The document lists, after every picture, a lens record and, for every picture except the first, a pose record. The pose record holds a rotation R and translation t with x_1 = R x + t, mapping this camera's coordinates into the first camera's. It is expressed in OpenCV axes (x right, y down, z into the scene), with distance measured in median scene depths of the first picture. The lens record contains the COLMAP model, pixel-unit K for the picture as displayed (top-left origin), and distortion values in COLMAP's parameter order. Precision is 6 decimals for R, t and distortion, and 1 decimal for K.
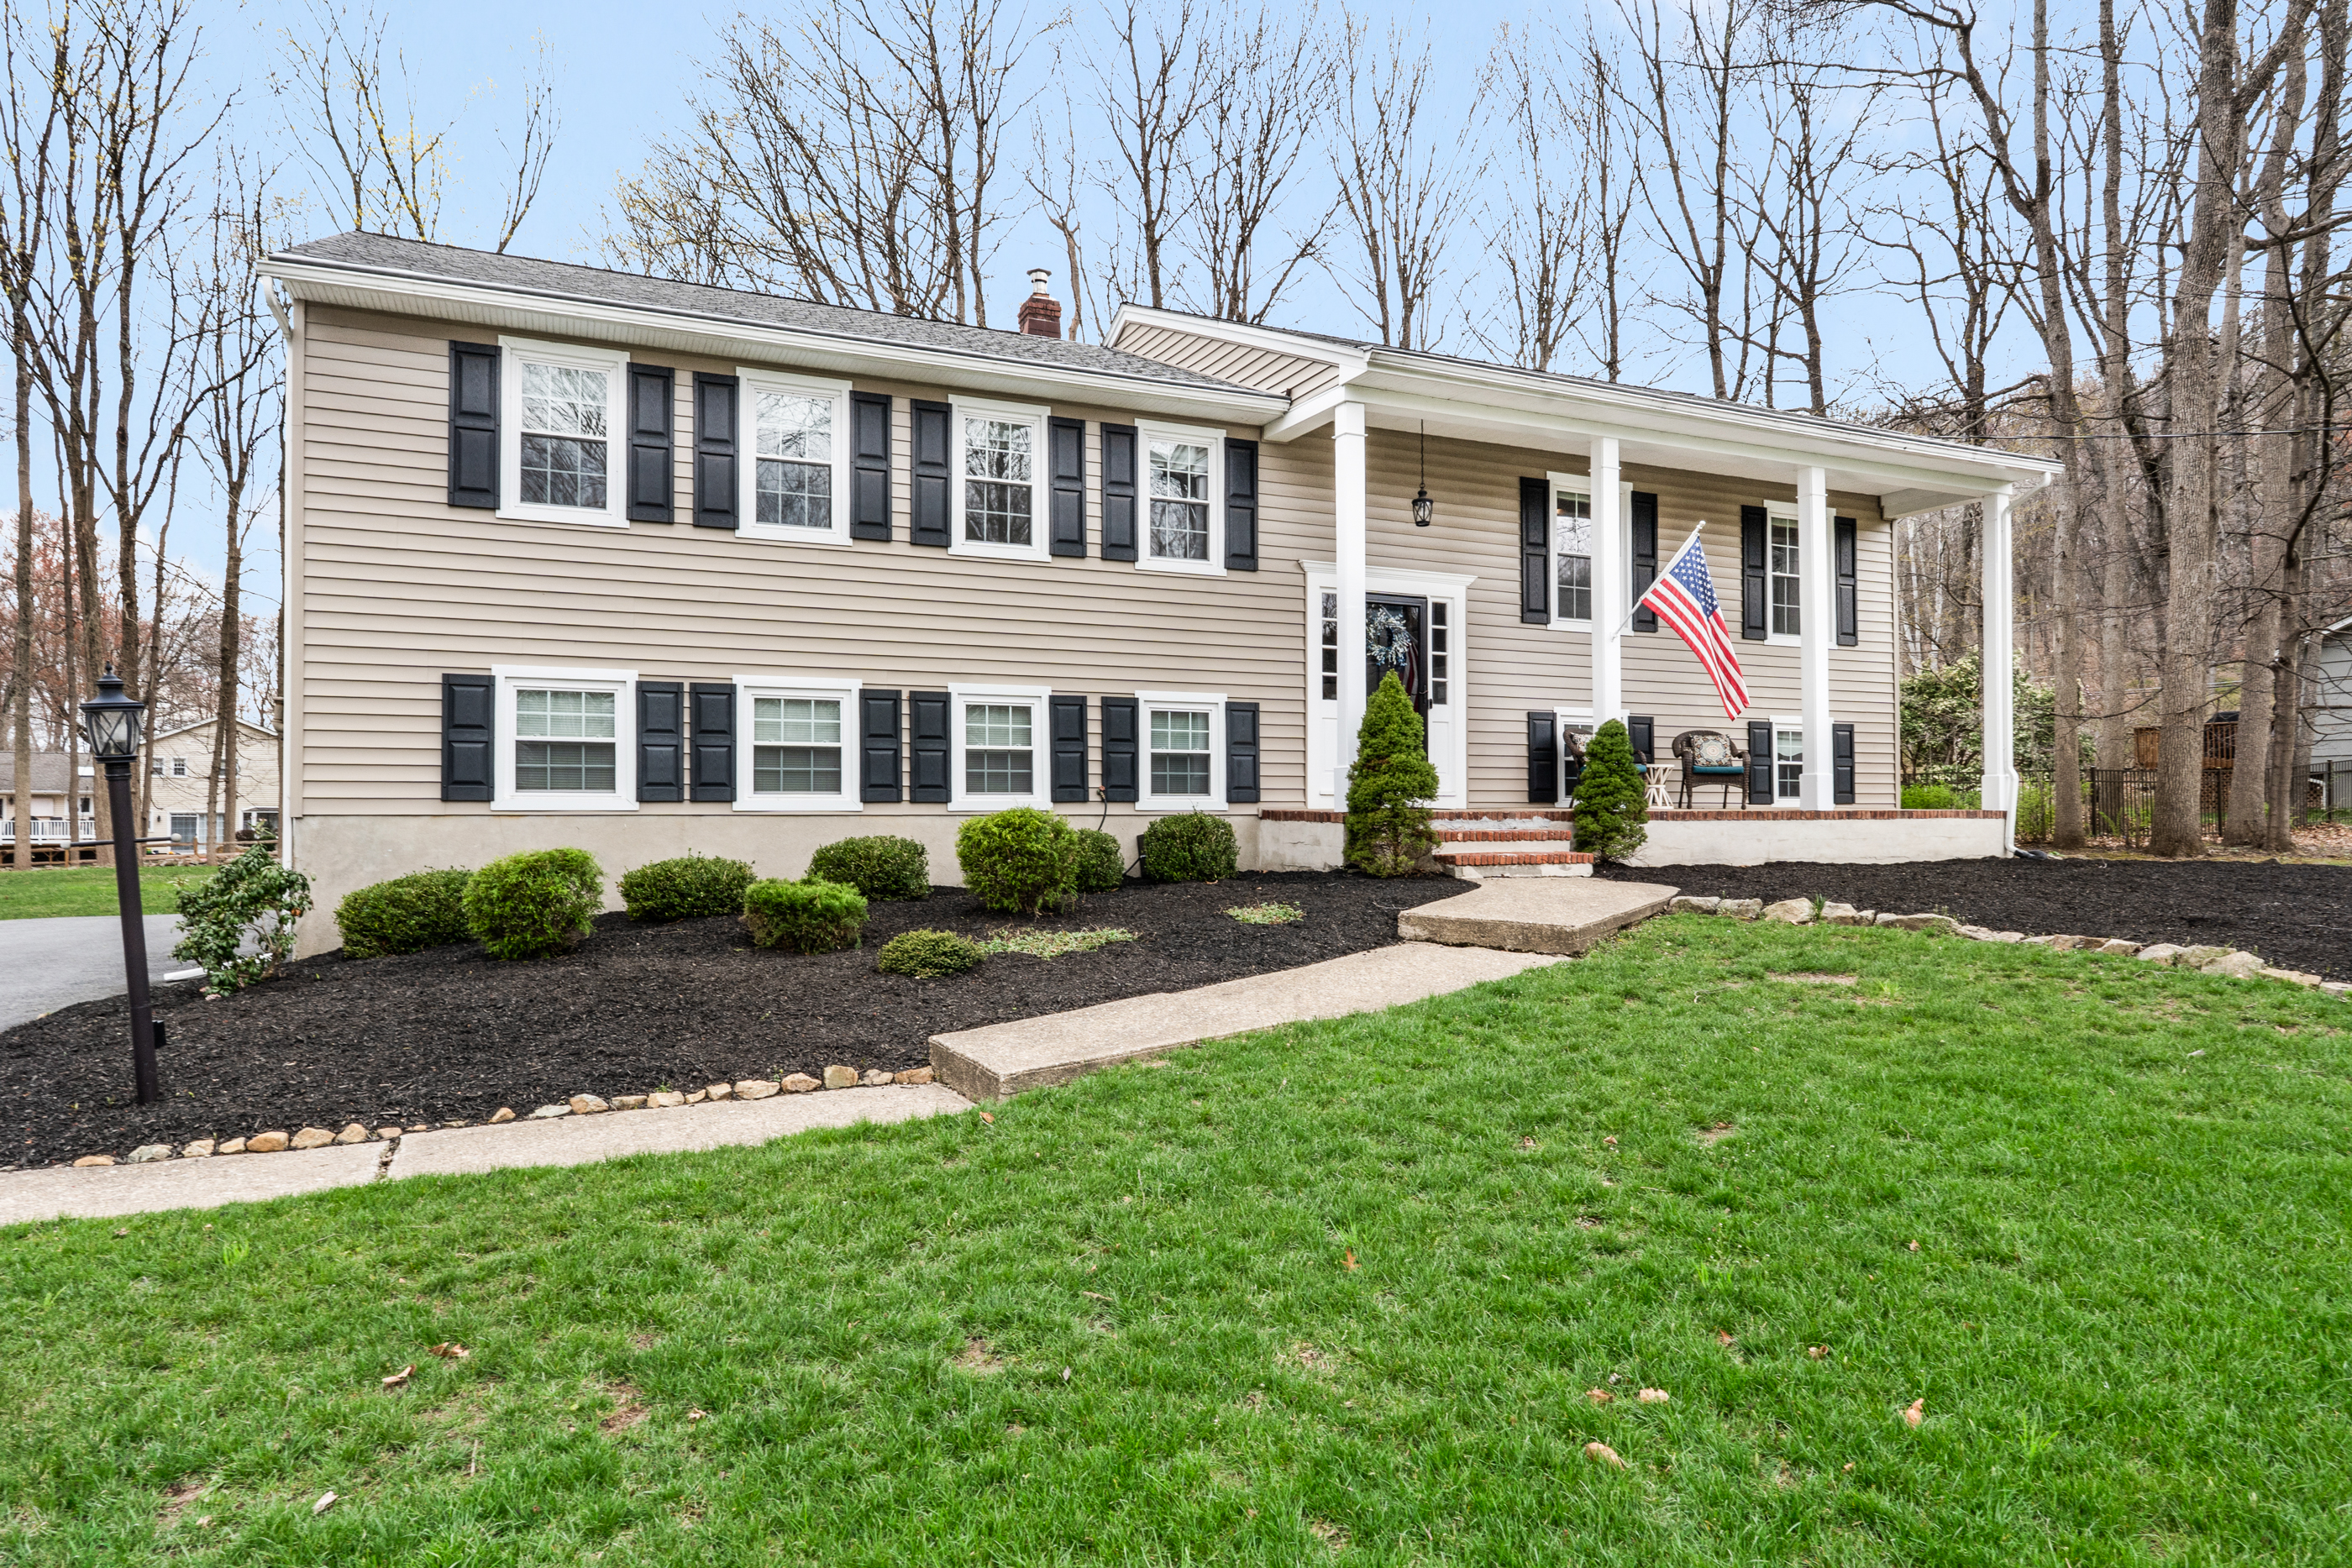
lens RADIAL K [[1392.0, 0, 1180.1], [0, 1392.0, 797.0], [0, 0, 1]] dist [0.000816, 0.000604]
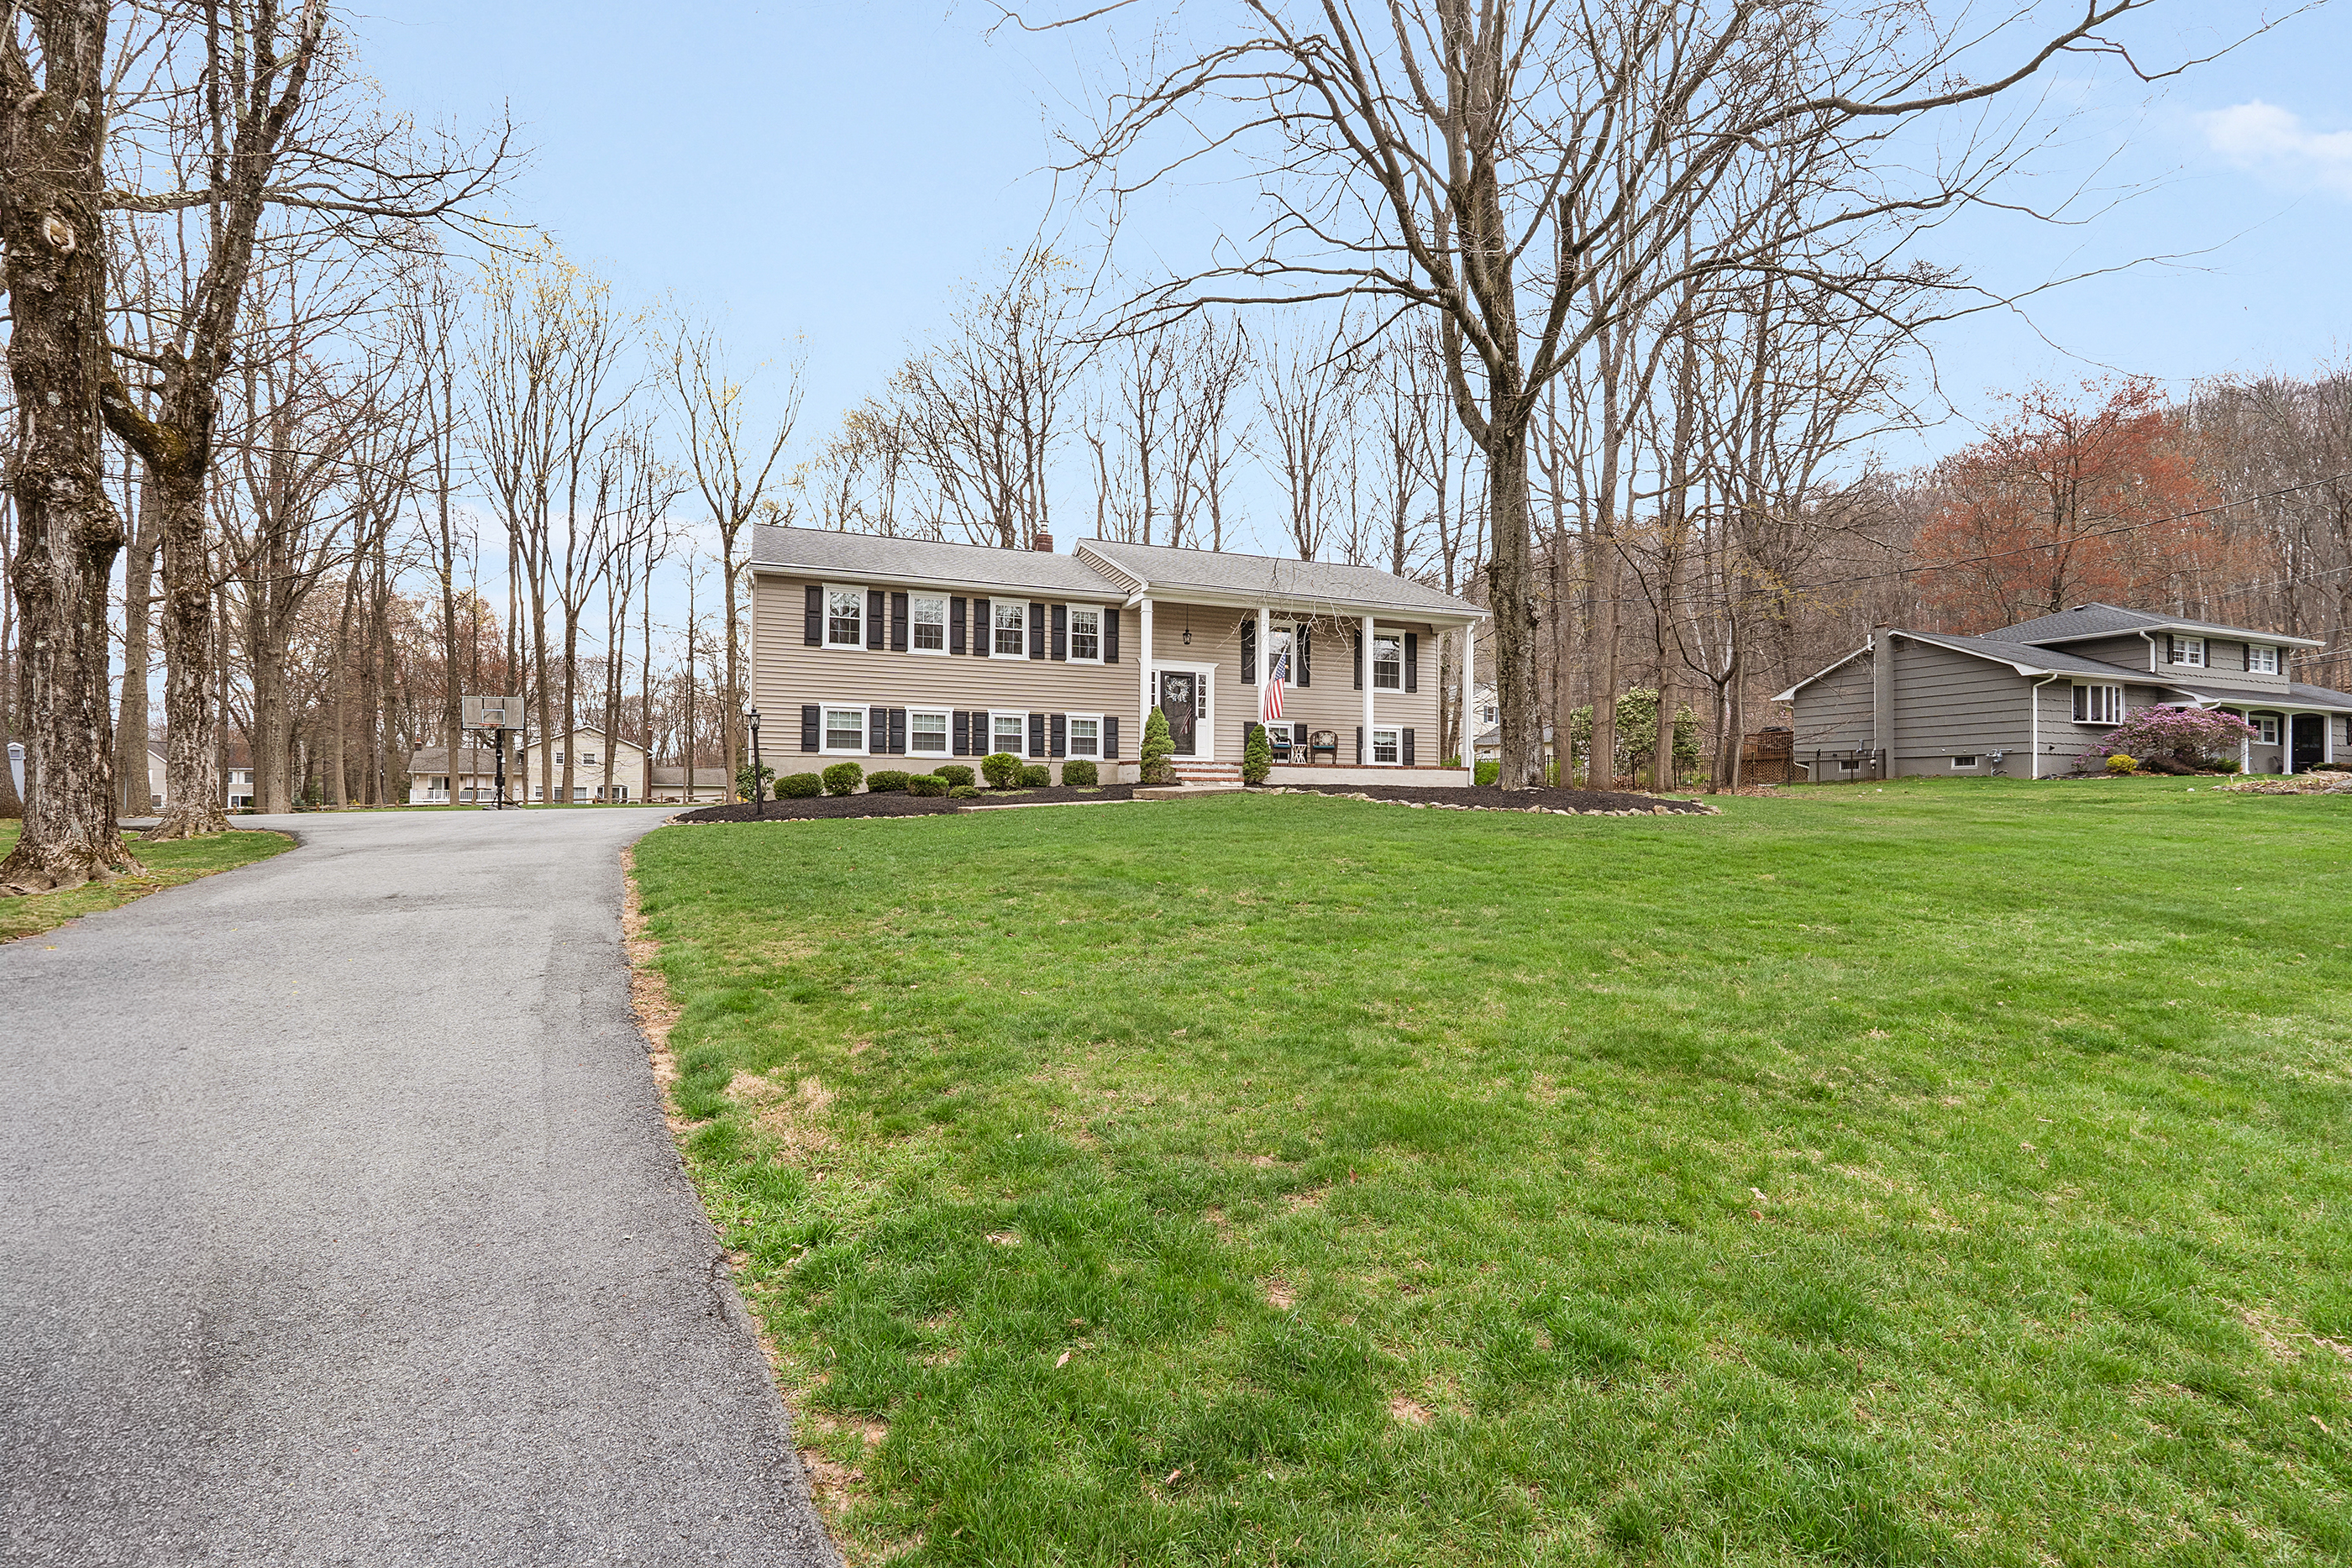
lens RADIAL K [[1057.6, 0, 1176.1], [0, 1057.6, 788.7], [0, 0, 1]] dist [-0.001610, -0.000088]
pose [[0.998259, 0.006907, -0.058577, 0.282352], [-0.007165, 0.999965, -0.004207, 0.067796], [0.058546, 0.004619, 0.998274, -0.882644]]
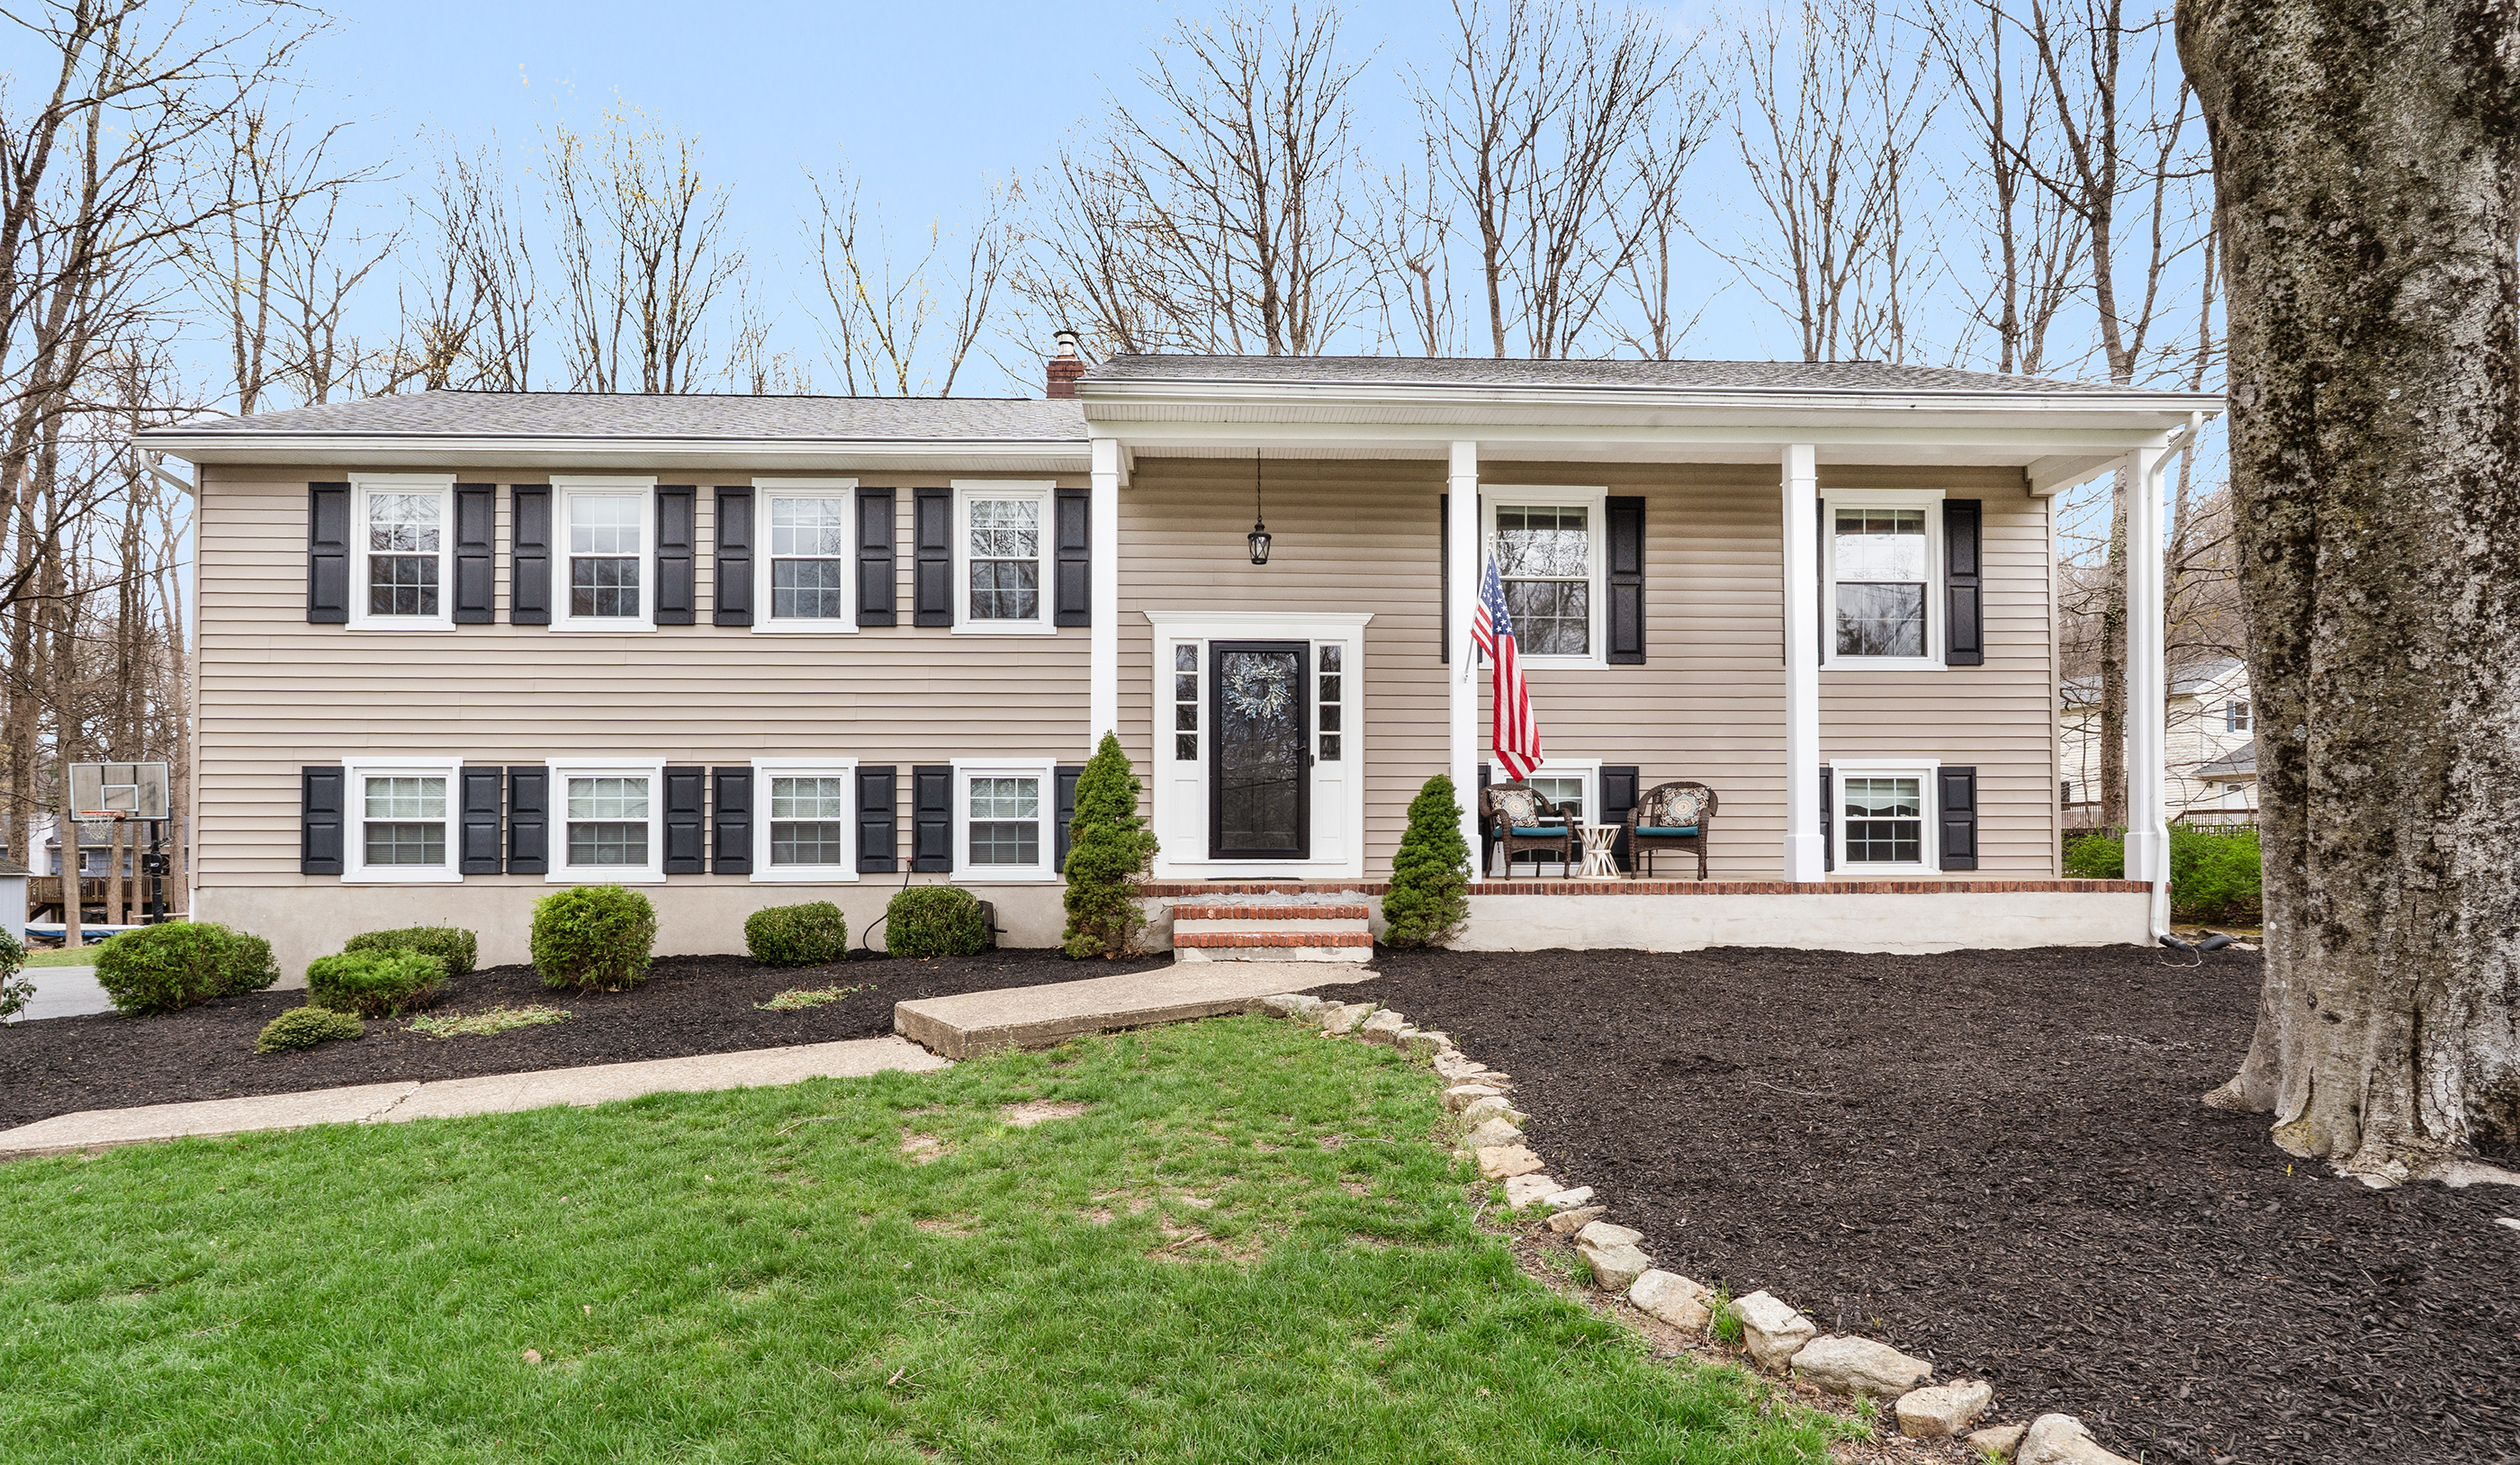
lens RADIAL K [[1306.0, 0, 1297.9], [0, 1306.0, 848.3], [0, 0, 1]] dist [-0.002709, 0.001004]
pose [[0.921005, -0.010654, -0.389405, 0.557836], [0.004811, 0.999861, -0.015978, 0.002057], [0.389521, 0.012842, 0.920928, 0.261584]]
